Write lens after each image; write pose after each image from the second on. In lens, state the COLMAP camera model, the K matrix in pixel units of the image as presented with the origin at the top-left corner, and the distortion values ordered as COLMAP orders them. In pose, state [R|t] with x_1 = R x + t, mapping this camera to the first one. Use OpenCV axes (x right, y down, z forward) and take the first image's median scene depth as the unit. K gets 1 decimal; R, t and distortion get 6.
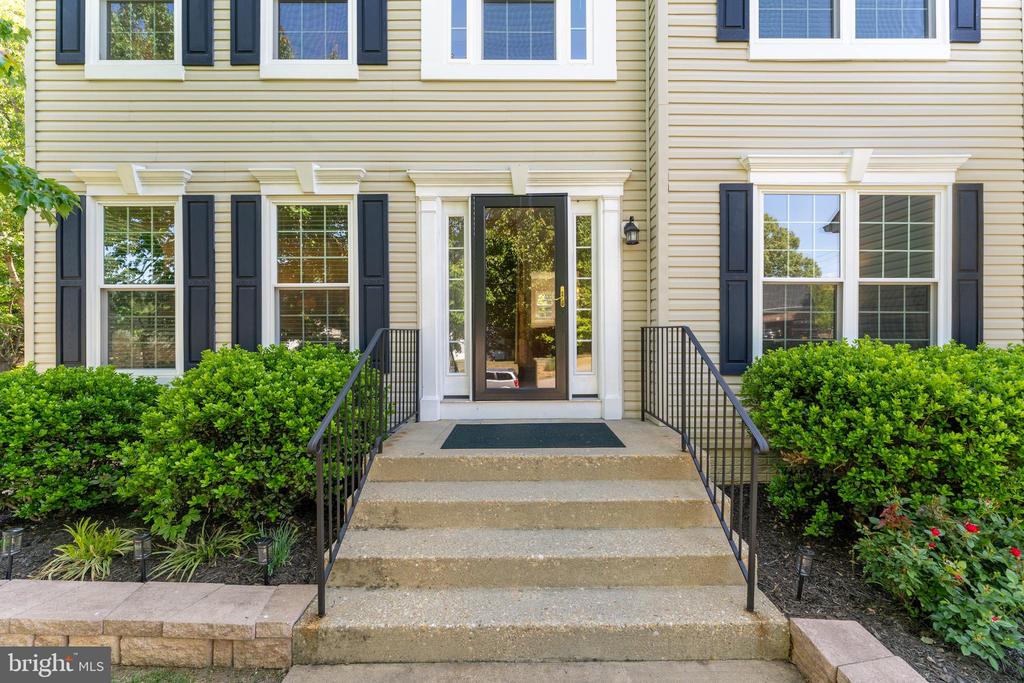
lens RADIAL K [[429.2, 0, 505.7], [0, 429.2, 330.5], [0, 0, 1]] dist [-0.001165, -0.000416]
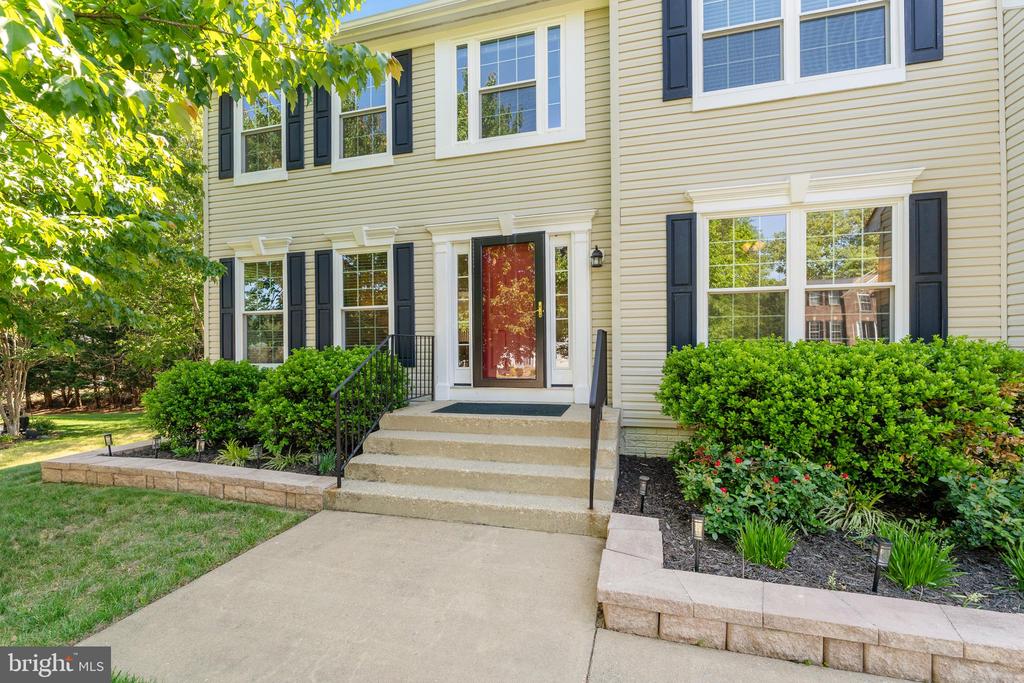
lens RADIAL K [[415.4, 0, 509.2], [0, 415.4, 337.6], [0, 0, 1]] dist [-0.001025, -0.000117]
pose [[0.978778, -0.017053, -0.204212, 0.329091], [0.014834, 0.999813, -0.012394, 0.023971], [0.204385, 0.009102, 0.978848, -0.302728]]
